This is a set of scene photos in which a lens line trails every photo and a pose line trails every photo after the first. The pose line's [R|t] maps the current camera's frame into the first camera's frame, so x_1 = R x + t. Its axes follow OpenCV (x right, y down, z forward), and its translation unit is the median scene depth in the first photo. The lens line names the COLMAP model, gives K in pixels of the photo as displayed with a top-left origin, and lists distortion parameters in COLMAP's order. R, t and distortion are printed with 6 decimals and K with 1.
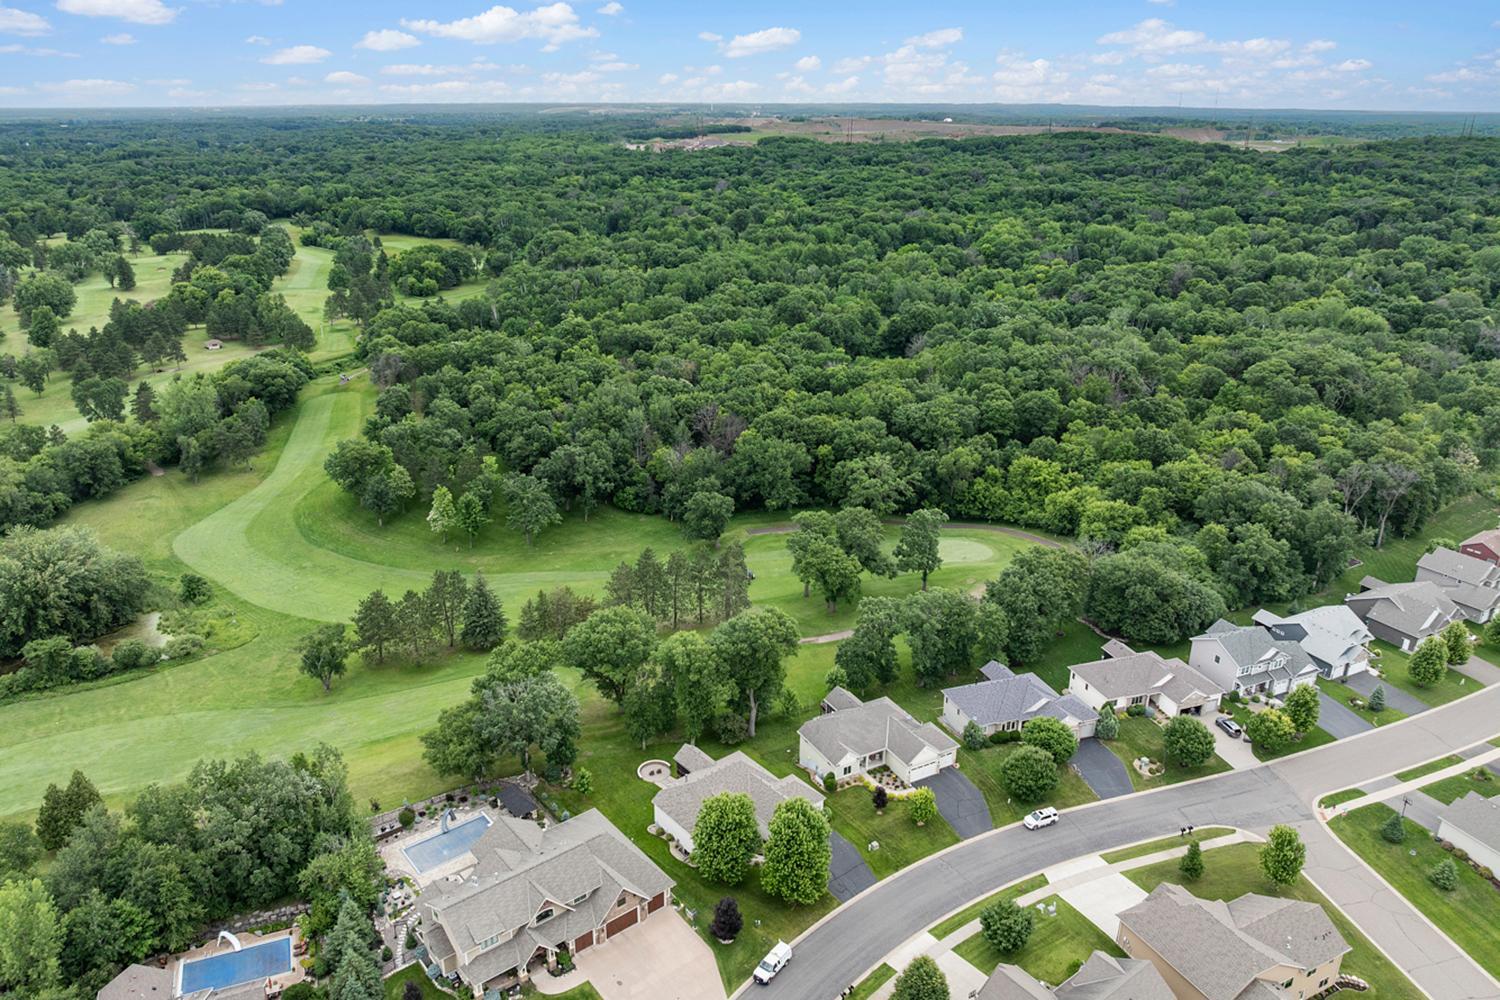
lens RADIAL K [[1058.6, 0, 742.2], [0, 1058.6, 495.8], [0, 0, 1]] dist [-0.042606, 0.008793]
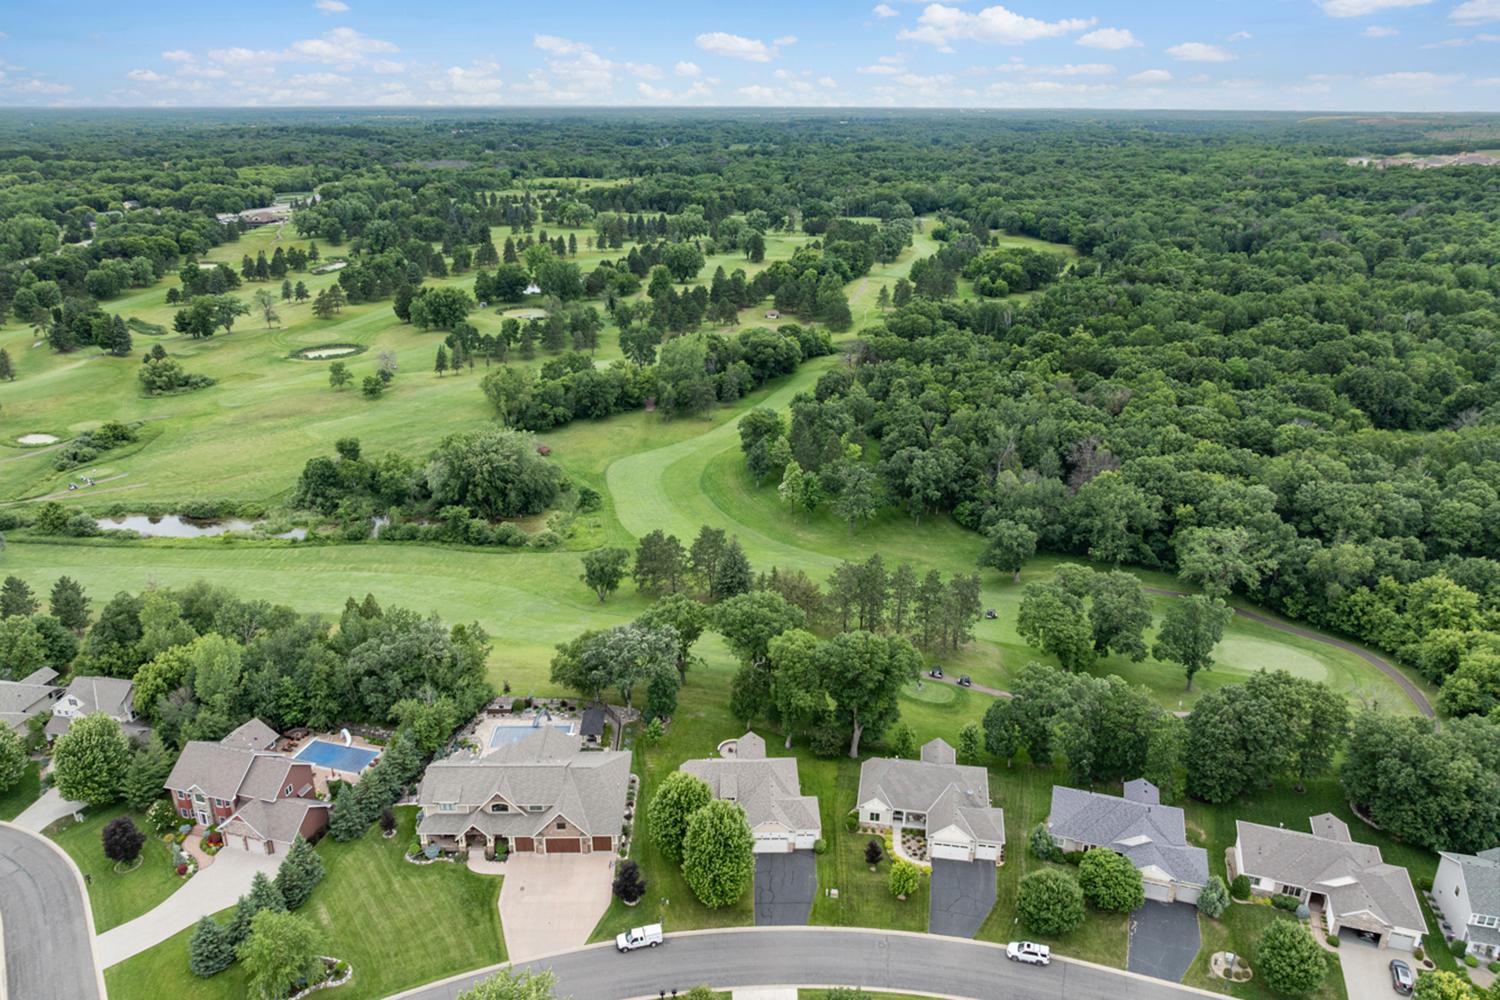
lens RADIAL K [[1058.6, 0, 746.0], [0, 1058.6, 500.8], [0, 0, 1]] dist [-0.042606, 0.008793]
pose [[0.790871, 0.218985, -0.571462, 0.450131], [-0.219999, 0.973097, 0.068426, -0.048262], [0.571072, 0.071605, 0.817771, 0.138427]]
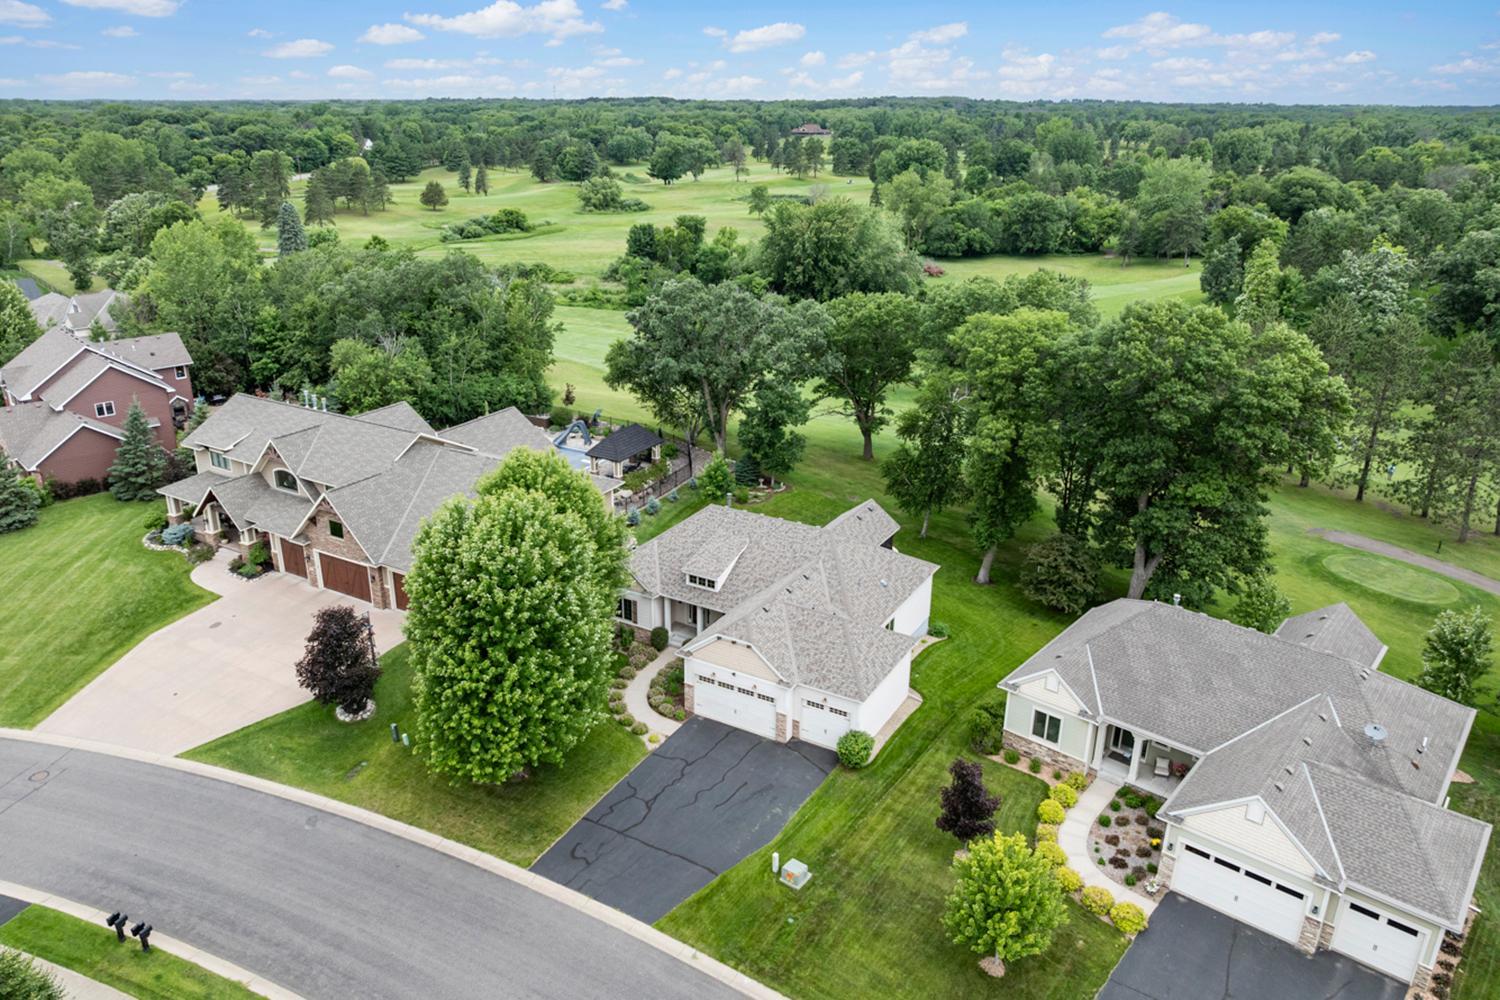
lens RADIAL K [[1058.6, 0, 745.4], [0, 1058.6, 497.4], [0, 0, 1]] dist [-0.042606, 0.008793]
pose [[0.359284, 0.329488, -0.873128, 0.299308], [-0.339229, 0.917709, 0.206722, 0.151241], [0.869390, 0.221919, 0.441490, 0.713938]]
